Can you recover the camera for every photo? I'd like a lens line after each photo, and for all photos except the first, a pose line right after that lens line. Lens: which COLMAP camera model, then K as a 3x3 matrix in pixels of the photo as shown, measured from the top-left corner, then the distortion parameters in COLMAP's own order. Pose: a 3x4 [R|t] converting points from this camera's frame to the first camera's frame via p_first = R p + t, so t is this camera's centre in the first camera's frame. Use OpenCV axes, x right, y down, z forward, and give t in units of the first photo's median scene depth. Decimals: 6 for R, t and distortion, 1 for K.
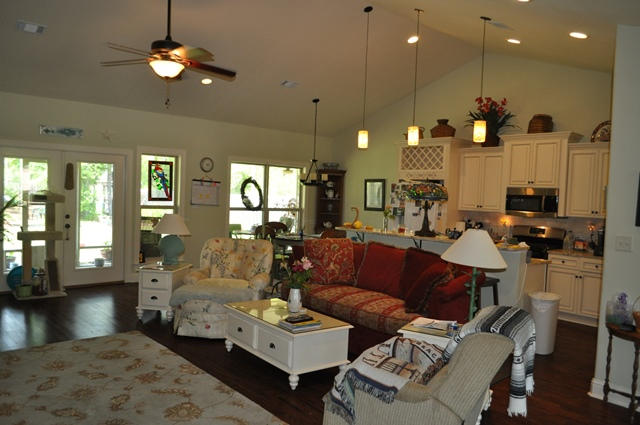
lens RADIAL K [[505.1, 0, 320.0], [0, 505.1, 212.5], [0, 0, 1]] dist [-0.003654, -0.007562]
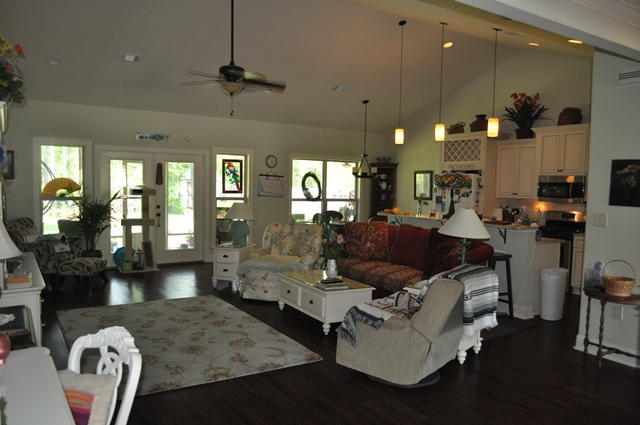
lens RADIAL K [[505.1, 0, 320.0], [0, 505.1, 212.5], [0, 0, 1]] dist [-0.003654, -0.007562]
pose [[0.988622, -0.008876, -0.150159, 0.078403], [0.010646, 0.999883, 0.010990, 0.014223], [0.150043, -0.012464, 0.988601, -0.168875]]
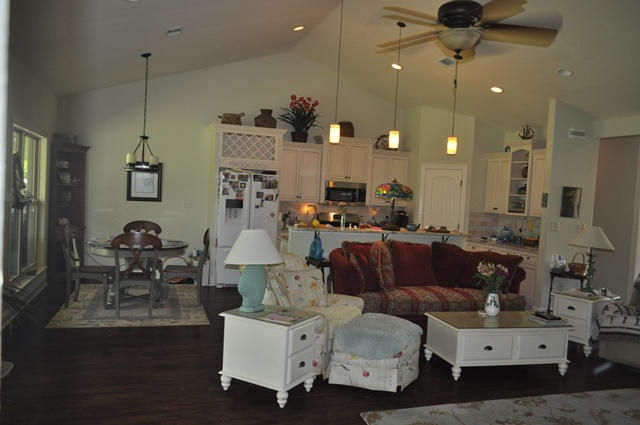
lens RADIAL K [[494.3, 0, 320.0], [0, 494.3, 212.5], [0, 0, 1]] dist [-0.005053, -0.006092]
pose [[0.388901, -0.054338, 0.919676, -0.786170], [-0.004976, 0.998121, 0.061077, -0.053473], [-0.921266, -0.028329, 0.387899, 0.661807]]
